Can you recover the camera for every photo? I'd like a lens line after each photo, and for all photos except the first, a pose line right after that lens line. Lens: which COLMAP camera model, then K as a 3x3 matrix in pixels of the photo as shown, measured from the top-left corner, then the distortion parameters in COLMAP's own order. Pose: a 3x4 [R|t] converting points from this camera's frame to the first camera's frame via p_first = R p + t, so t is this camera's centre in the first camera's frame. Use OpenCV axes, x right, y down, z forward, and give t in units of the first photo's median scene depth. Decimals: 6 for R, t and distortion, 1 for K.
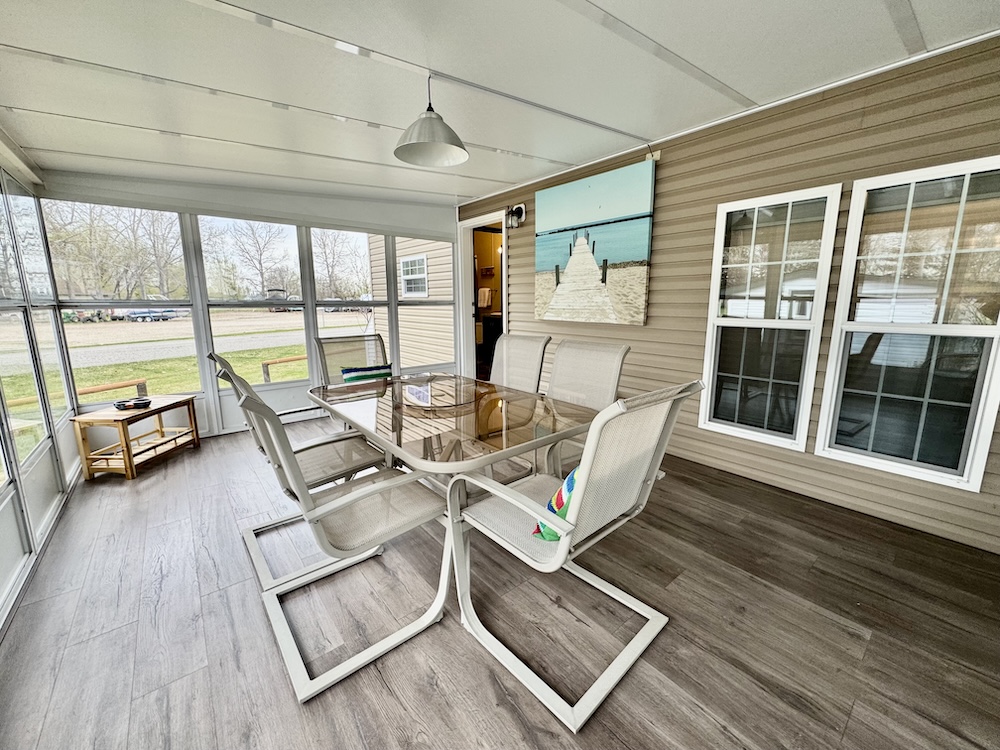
lens RADIAL K [[395.5, 0, 500.0], [0, 395.5, 375.0], [0, 0, 1]] dist [-0.010301, -0.000011]
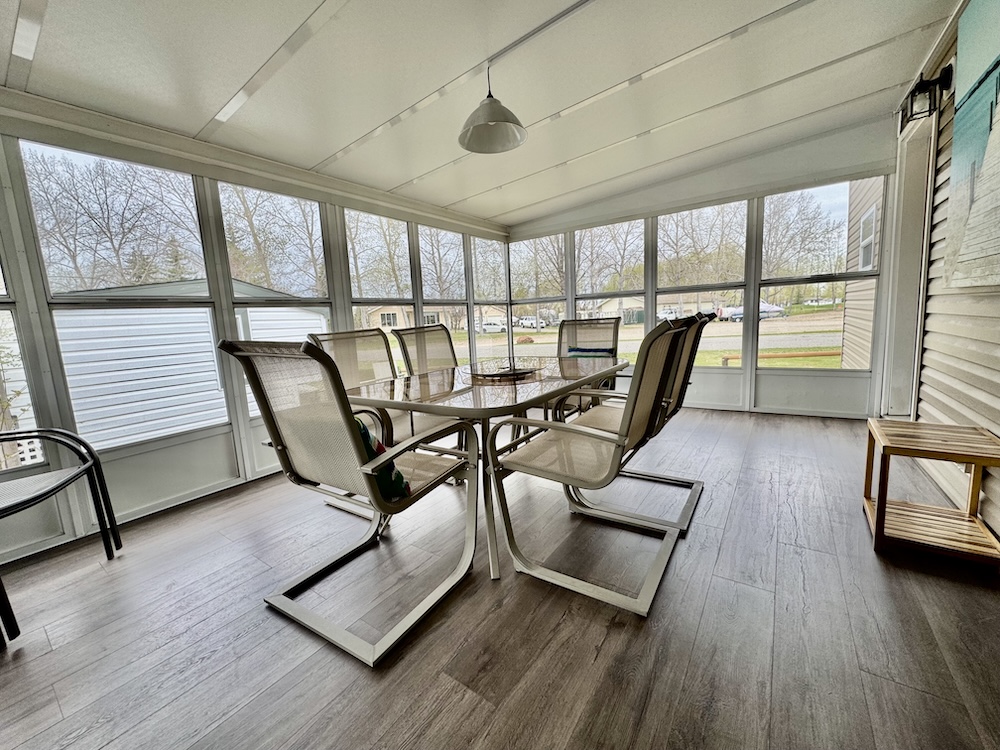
lens RADIAL K [[395.5, 0, 500.0], [0, 395.5, 375.0], [0, 0, 1]] dist [-0.010301, -0.000011]
pose [[0.257629, 0.120306, -0.958725, 0.451485], [-0.122371, 0.988292, 0.091132, -0.012727], [0.958464, 0.093842, 0.269334, 0.385968]]
